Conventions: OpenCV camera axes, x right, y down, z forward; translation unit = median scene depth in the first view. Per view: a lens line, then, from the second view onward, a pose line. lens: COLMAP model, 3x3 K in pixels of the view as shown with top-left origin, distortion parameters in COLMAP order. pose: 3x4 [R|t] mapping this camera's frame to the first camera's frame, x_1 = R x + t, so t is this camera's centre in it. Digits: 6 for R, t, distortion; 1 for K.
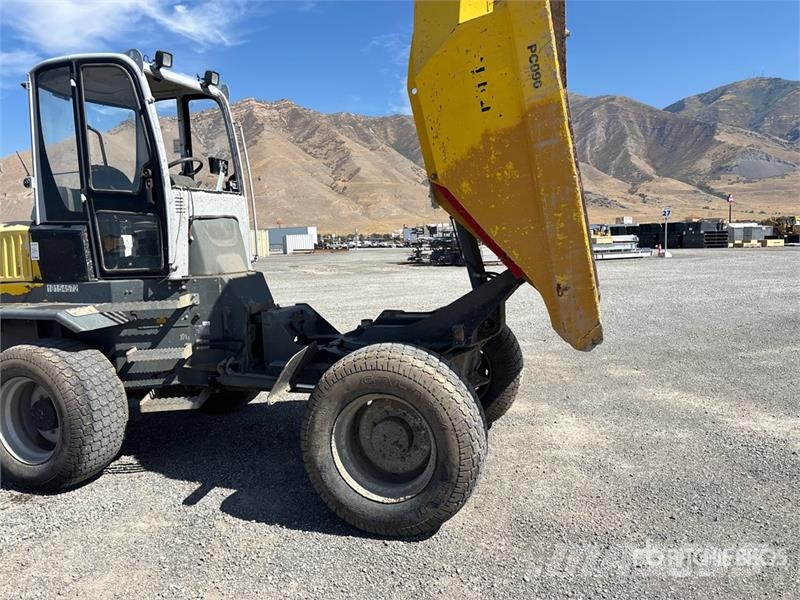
lens RADIAL K [[608.8, 0, 402.6], [0, 608.8, 298.9], [0, 0, 1]] dist [0.045107, -0.056324]
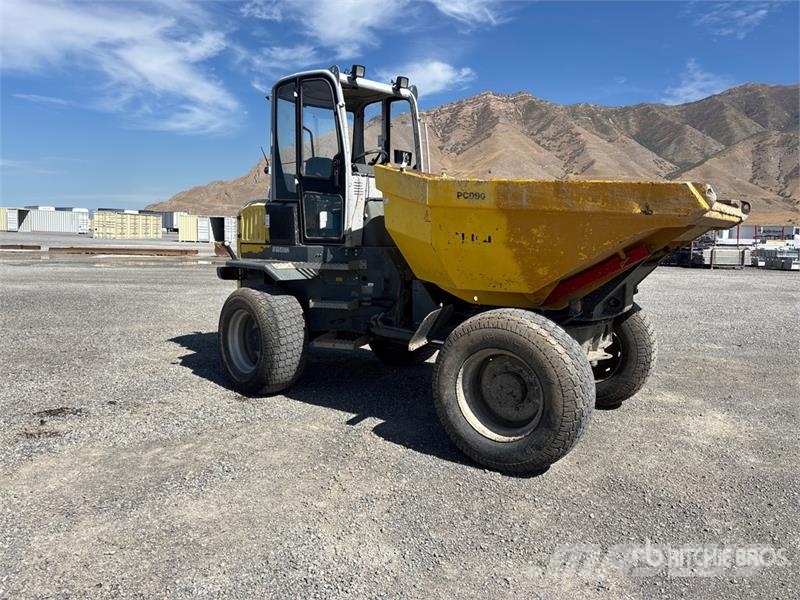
lens RADIAL K [[608.8, 0, 394.6], [0, 608.8, 307.2], [0, 0, 1]] dist [0.045107, -0.056324]
pose [[0.928419, 0.092363, -0.359872, 0.155166], [-0.083659, 0.995702, 0.039723, 0.032964], [0.361994, -0.006773, 0.932156, -0.136514]]
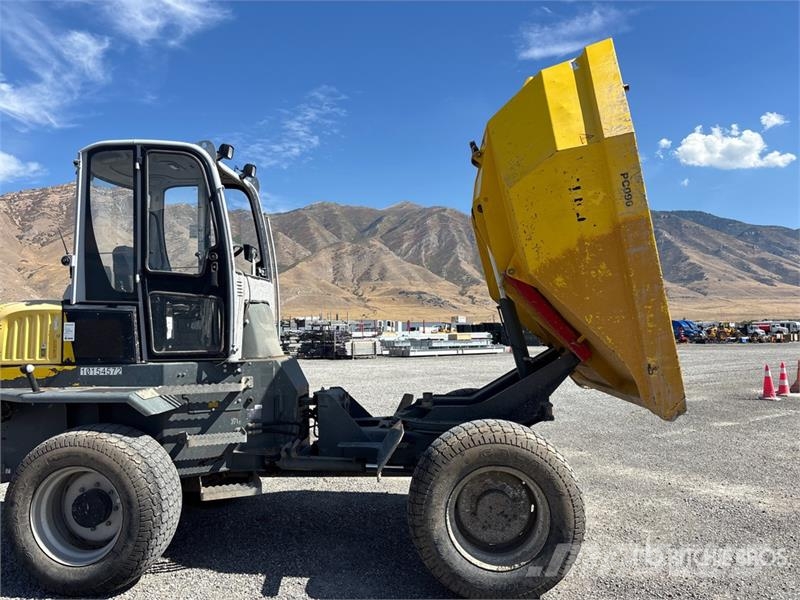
lens RADIAL K [[608.8, 0, 393.3], [0, 608.8, 300.4], [0, 0, 1]] dist [0.045107, -0.056324]
pose [[0.970096, 0.031657, 0.240647, -0.353279], [0.005588, 0.988282, -0.152538, 0.021797], [-0.242656, 0.149321, 0.958552, -0.033469]]
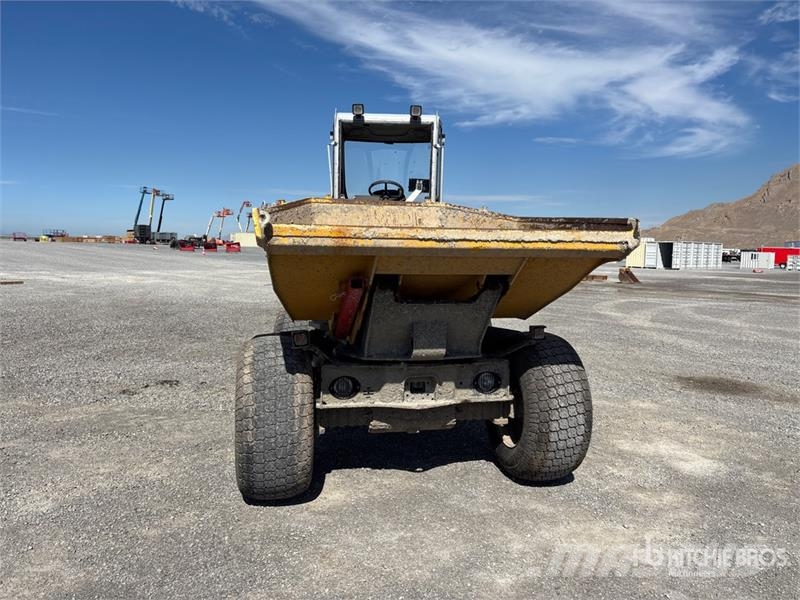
lens RADIAL K [[608.8, 0, 401.1], [0, 608.8, 292.1], [0, 0, 1]] dist [0.045107, -0.056324]
pose [[0.429571, 0.104258, -0.896994, 0.855080], [-0.123914, 0.990722, 0.055810, -0.075949], [0.894491, 0.087176, 0.438505, 0.499607]]
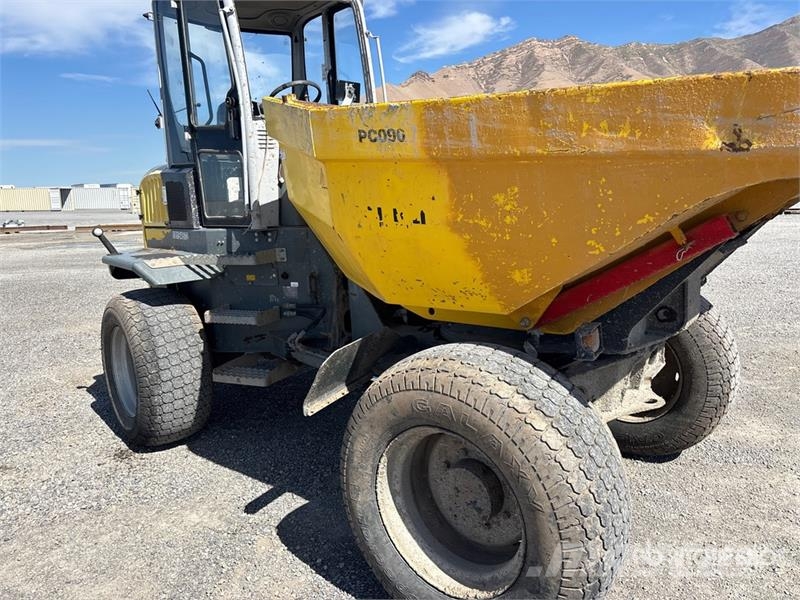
lens RADIAL K [[608.8, 0, 401.7], [0, 608.8, 294.9], [0, 0, 1]] dist [0.045107, -0.056324]
pose [[0.905494, 0.069139, -0.418688, 0.142799], [-0.034834, 0.995419, 0.089041, -0.022433], [0.422926, -0.066042, 0.903754, 0.295559]]
